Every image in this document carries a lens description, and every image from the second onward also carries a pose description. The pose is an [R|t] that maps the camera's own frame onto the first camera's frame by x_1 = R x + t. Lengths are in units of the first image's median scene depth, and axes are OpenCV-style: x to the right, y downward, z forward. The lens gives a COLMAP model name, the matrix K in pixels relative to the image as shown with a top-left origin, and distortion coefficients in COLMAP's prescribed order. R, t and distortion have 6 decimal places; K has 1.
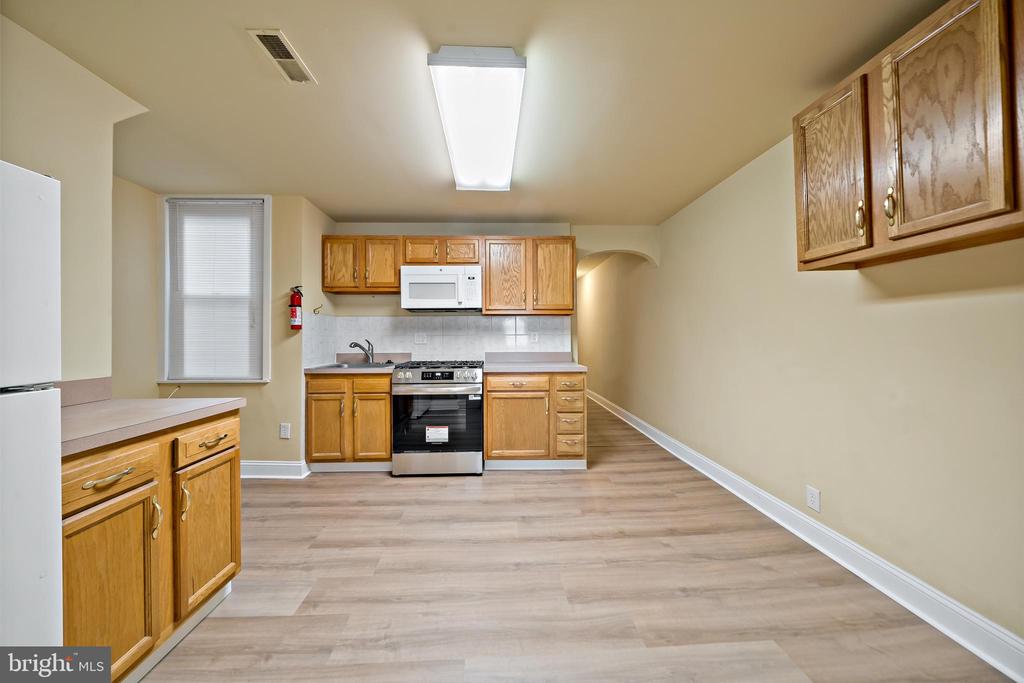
lens RADIAL K [[357.9, 0, 516.3], [0, 357.9, 327.1], [0, 0, 1]] dist [-0.002115, -0.000572]
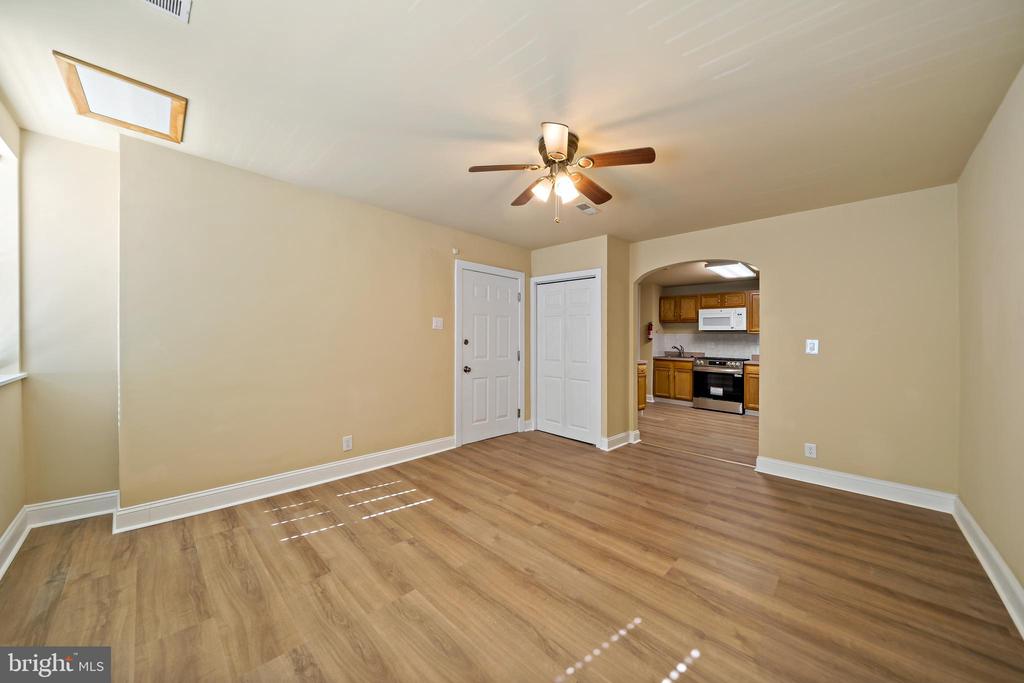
lens RADIAL K [[357.9, 0, 485.1], [0, 357.9, 333.3], [0, 0, 1]] dist [-0.002115, -0.000572]
pose [[0.646597, 0.008463, -0.762785, 0.496829], [-0.005192, 0.999964, 0.006694, -0.047613], [0.762814, -0.000368, 0.646618, -1.388390]]
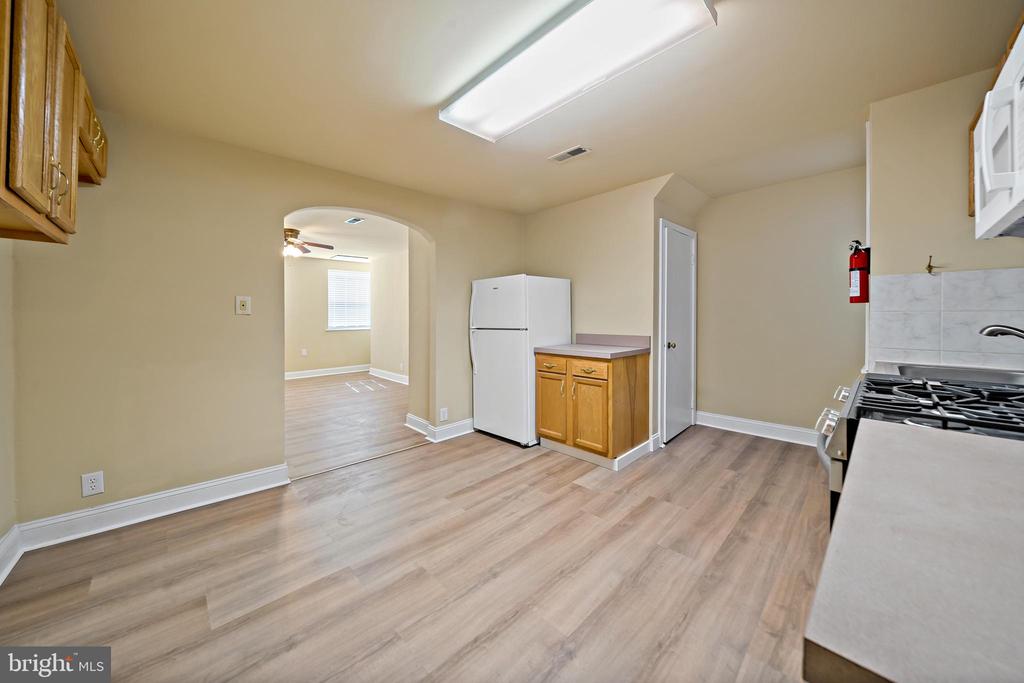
lens RADIAL K [[357.9, 0, 524.1], [0, 357.9, 315.1], [0, 0, 1]] dist [-0.002115, -0.000572]
pose [[-0.741880, 0.010719, -0.670447, 0.331529], [0.029974, 0.999403, -0.017189, 0.022042], [0.669863, -0.032848, -0.741758, 1.063256]]
